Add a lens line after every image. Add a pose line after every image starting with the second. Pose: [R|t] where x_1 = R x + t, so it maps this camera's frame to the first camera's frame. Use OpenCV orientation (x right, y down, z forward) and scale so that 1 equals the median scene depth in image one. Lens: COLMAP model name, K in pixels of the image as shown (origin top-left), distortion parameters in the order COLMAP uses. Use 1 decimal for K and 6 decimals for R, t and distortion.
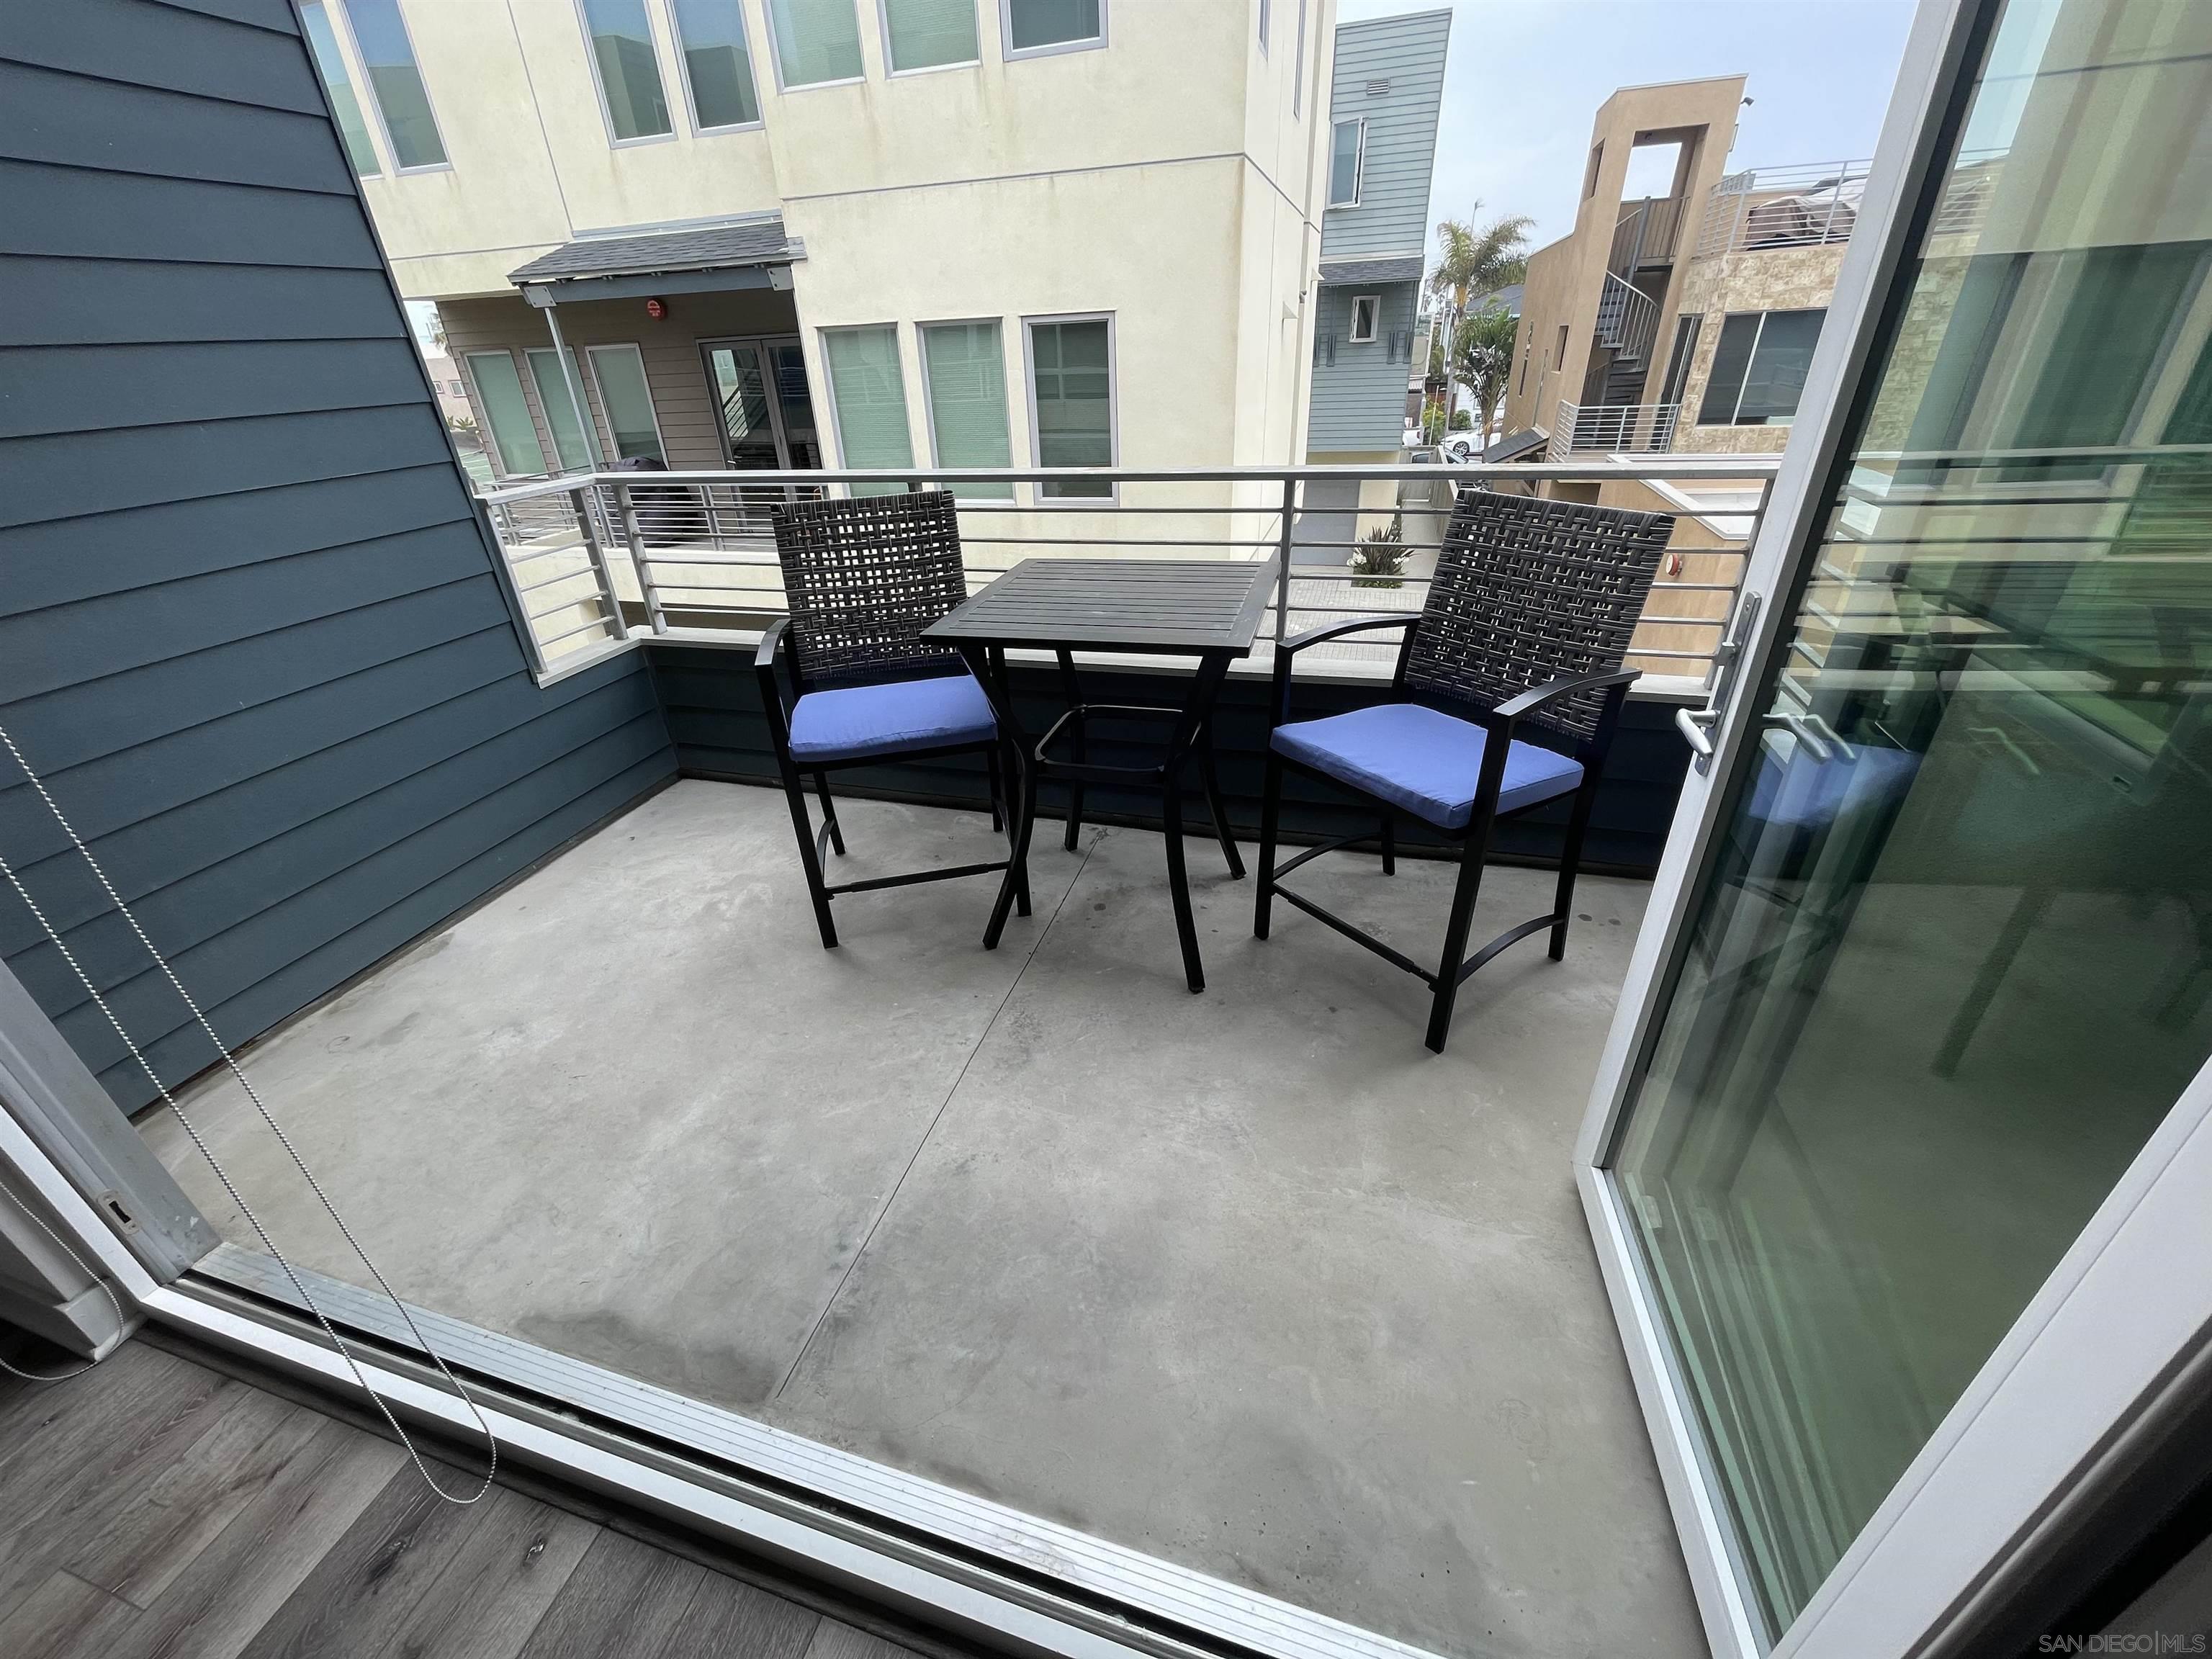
lens RADIAL K [[884.8, 0, 1091.6], [0, 884.8, 831.4], [0, 0, 1]] dist [-0.003774, 0.001786]
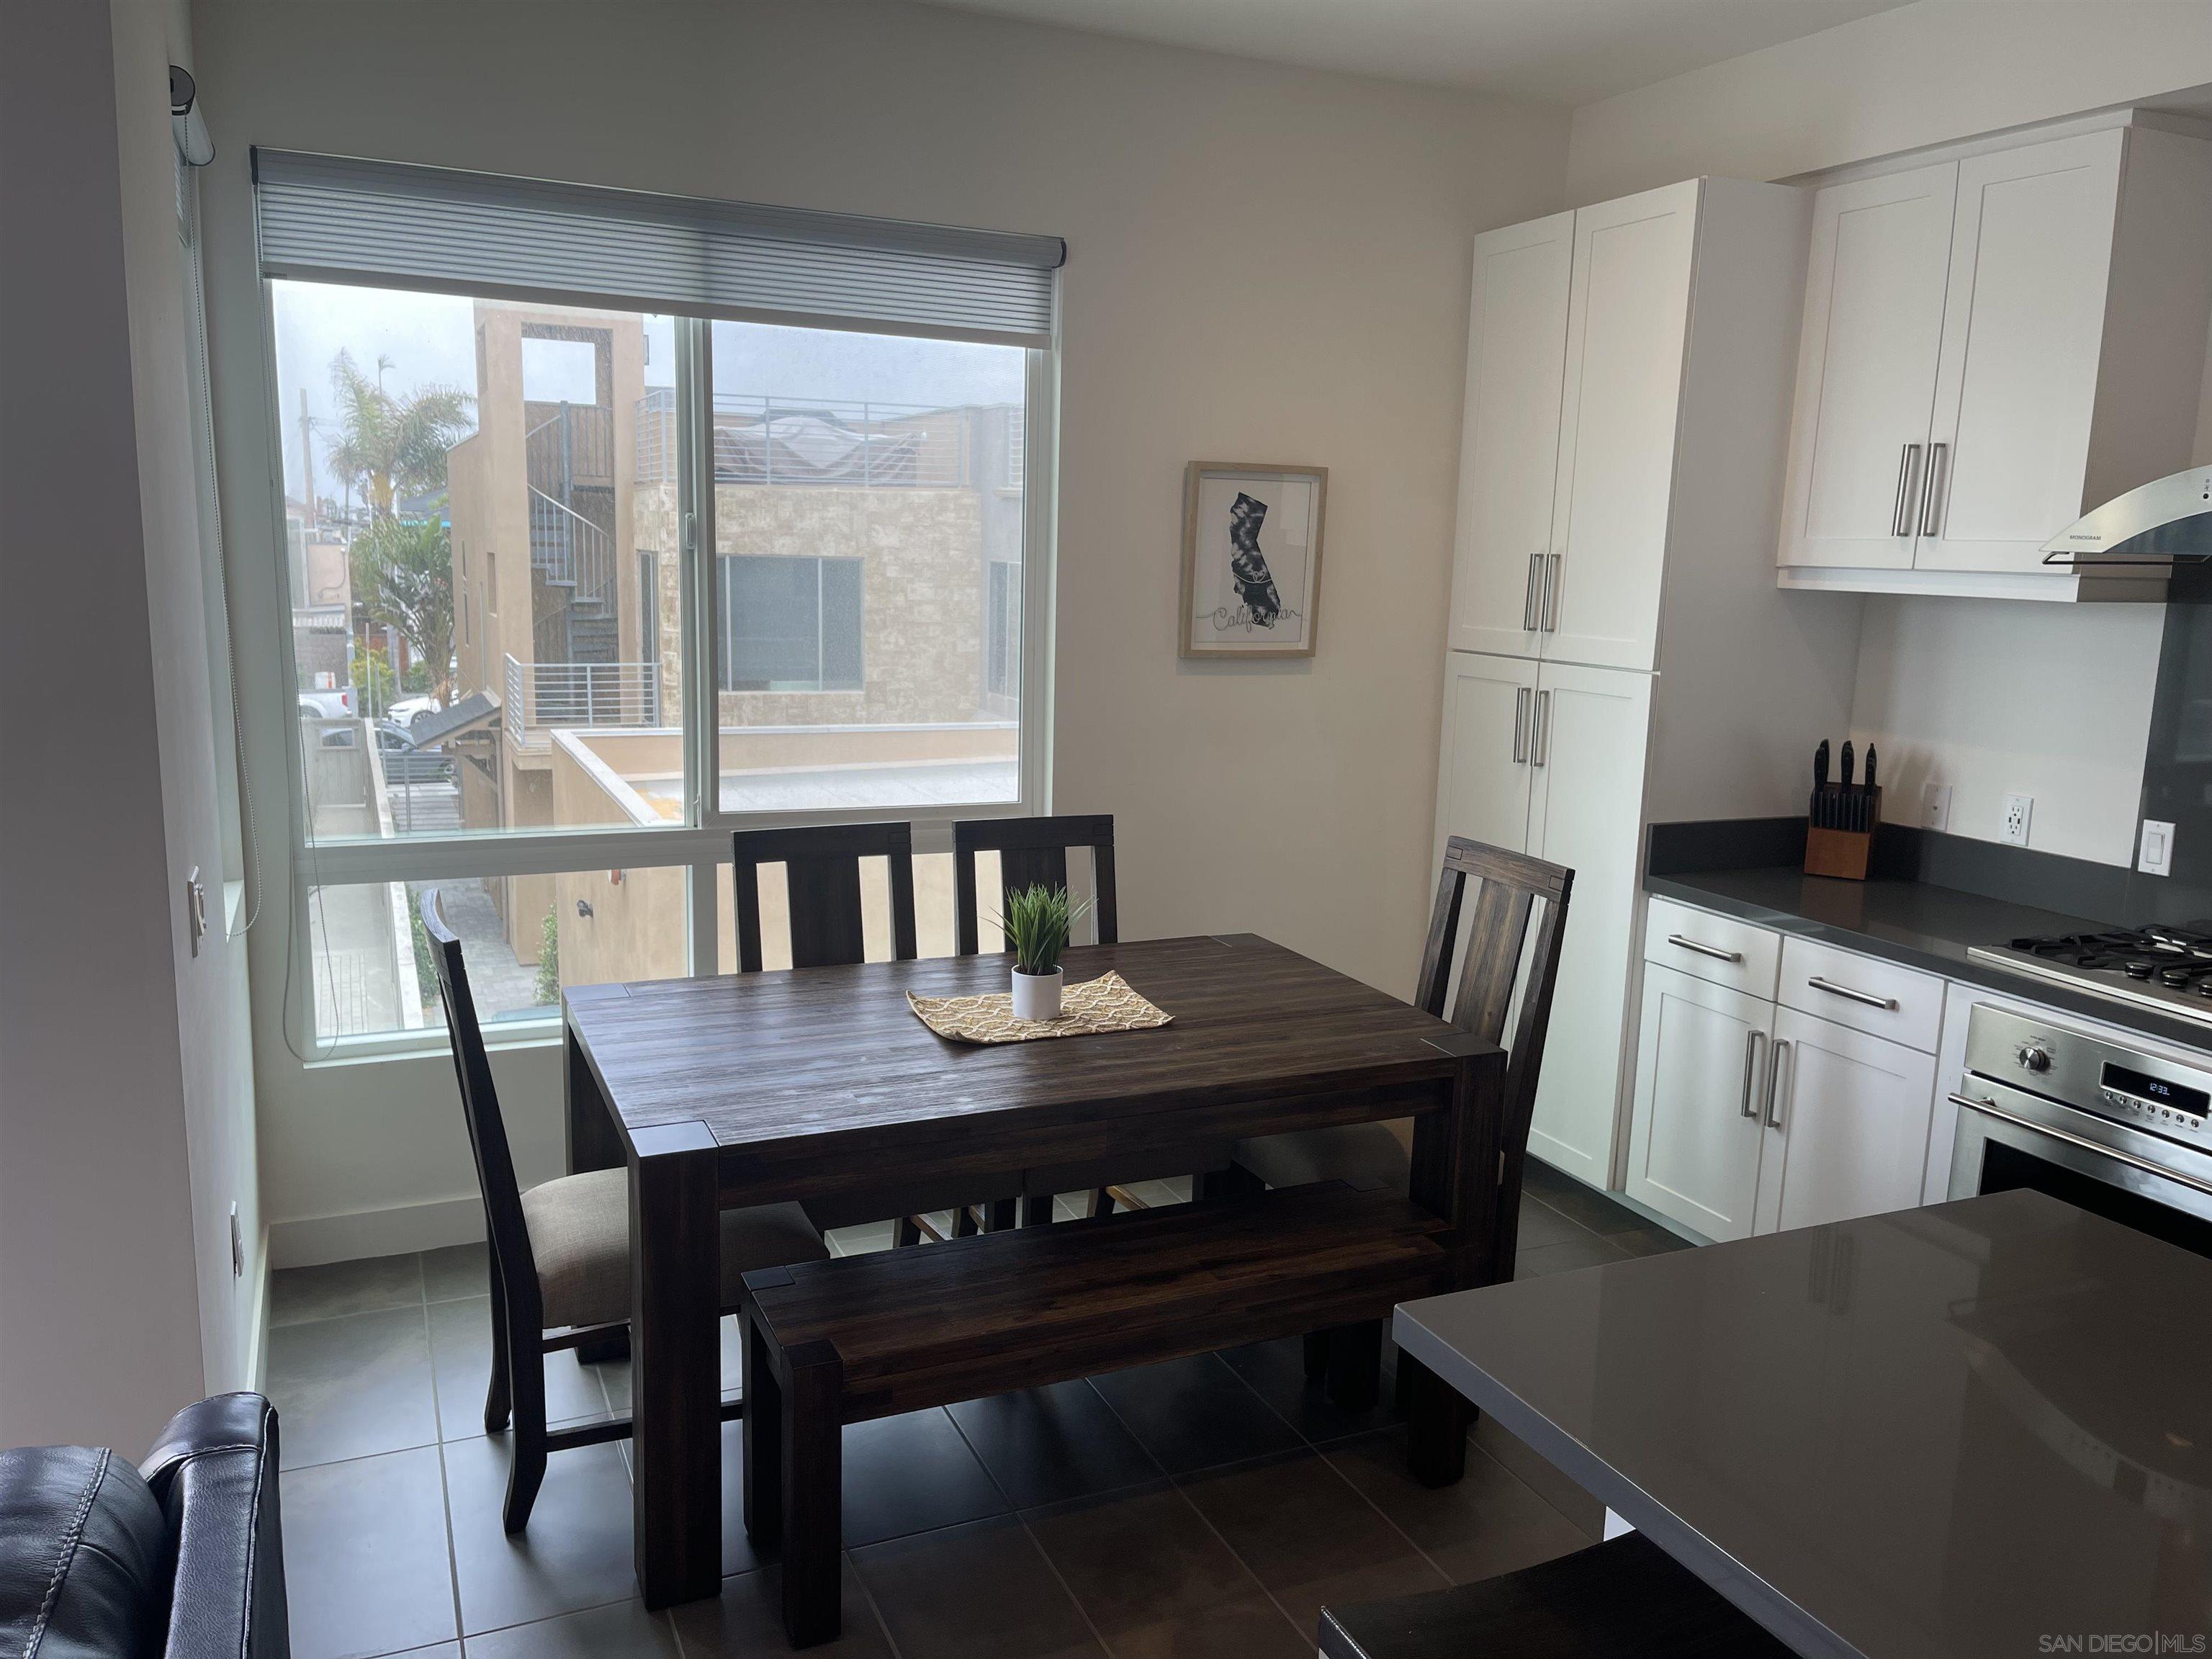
lens RADIAL K [[1667.6, 0, 1107.5], [0, 1667.6, 844.6], [0, 0, 1]] dist [0.063070, -0.075723]
pose [[0.749085, -0.055516, 0.660144, 0.060490], [0.269090, 0.936073, -0.226624, 0.105588], [-0.605361, 0.347399, 0.716137, -0.252476]]
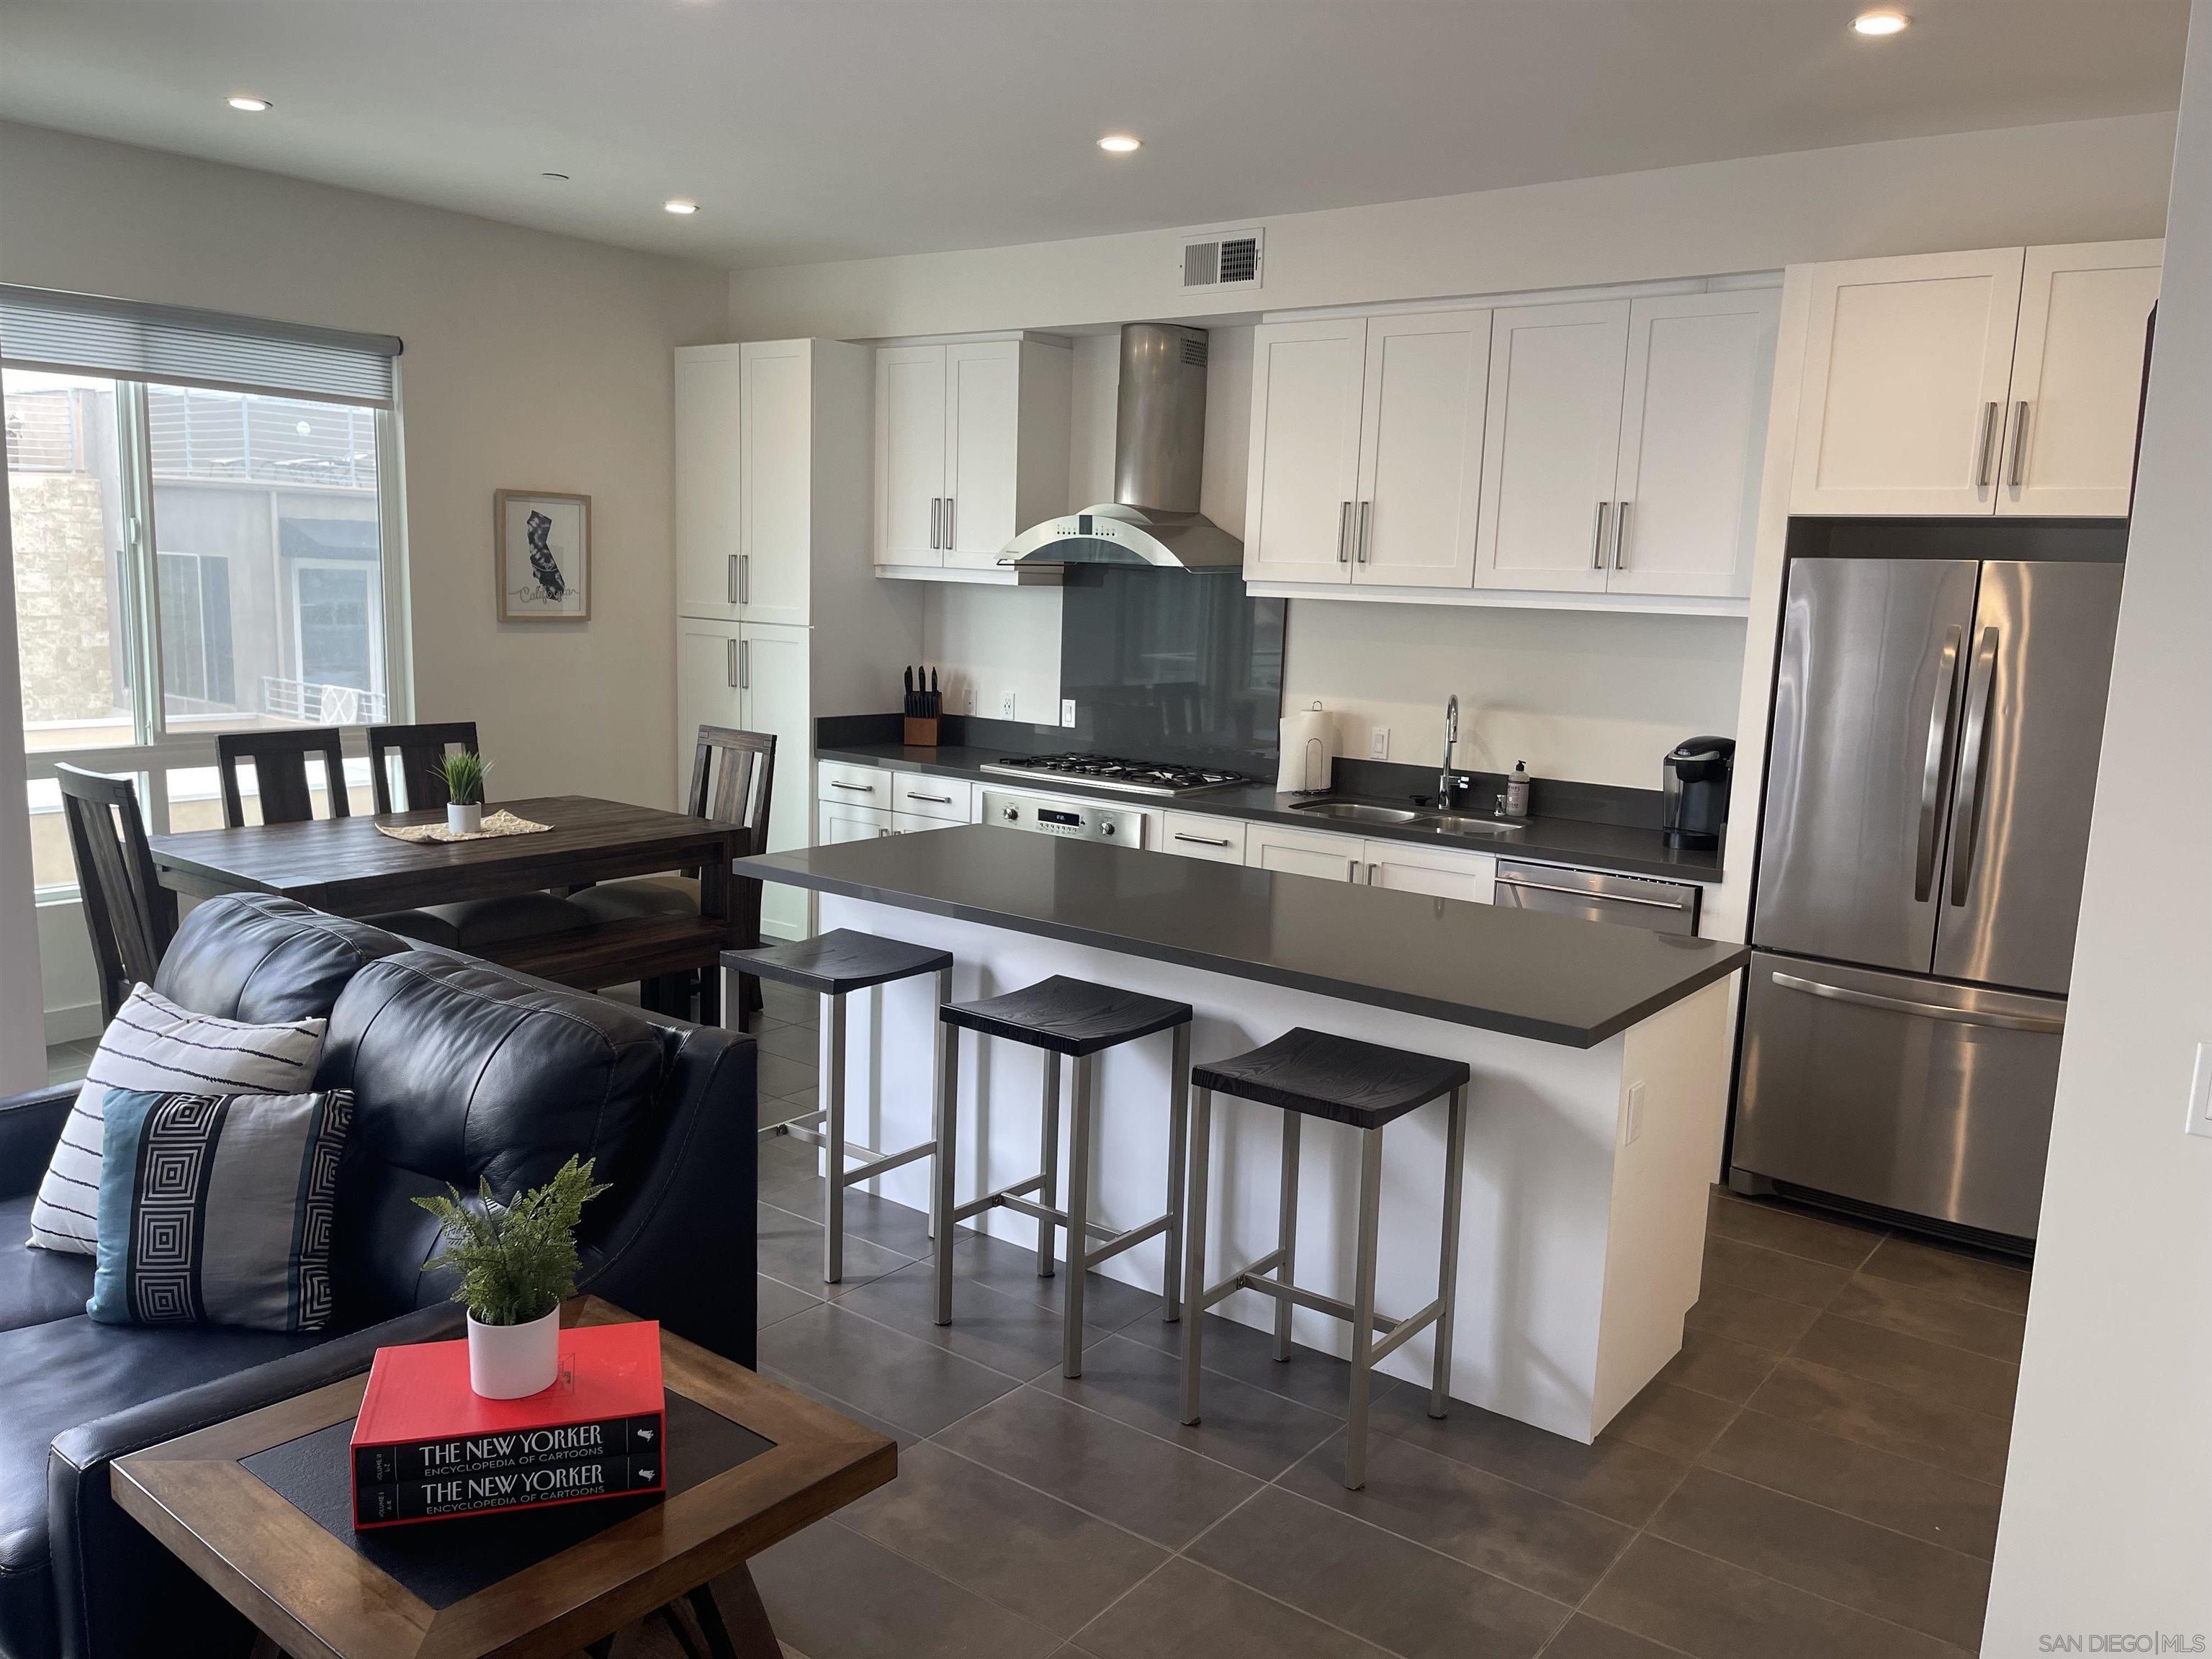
lens RADIAL K [[1667.6, 0, 1125.0], [0, 1667.6, 844.2], [0, 0, 1]] dist [0.063070, -0.075723]
pose [[0.337830, -0.098815, 0.936006, -0.198195], [0.411692, 0.909807, -0.052542, 0.187221], [-0.846393, 0.403096, 0.348042, -0.378240]]
